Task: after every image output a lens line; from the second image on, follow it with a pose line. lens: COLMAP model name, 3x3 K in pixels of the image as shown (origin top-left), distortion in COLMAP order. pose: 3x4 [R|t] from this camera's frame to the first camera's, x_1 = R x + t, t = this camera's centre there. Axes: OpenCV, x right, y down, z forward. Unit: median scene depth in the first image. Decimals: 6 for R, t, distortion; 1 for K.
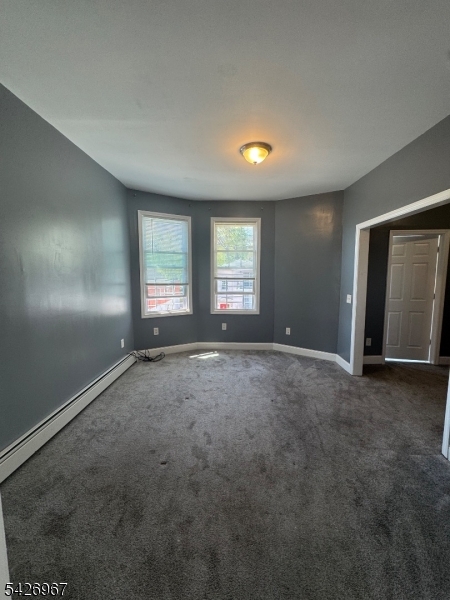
lens RADIAL K [[239.4, 0, 225.4], [0, 239.4, 298.4], [0, 0, 1]] dist [-0.005749, 0.000076]
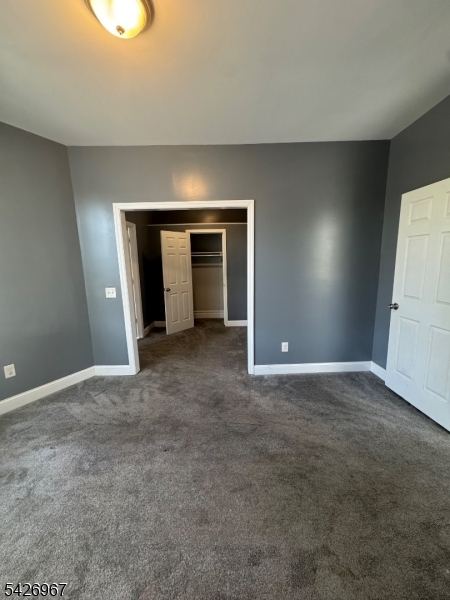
lens RADIAL K [[239.4, 0, 225.5], [0, 239.4, 299.8], [0, 0, 1]] dist [-0.005749, 0.000076]
pose [[-0.017316, -0.166069, 0.985962, -0.344626], [0.128383, 0.977578, 0.166911, -0.067776], [-0.991573, 0.129471, 0.004393, 0.670239]]
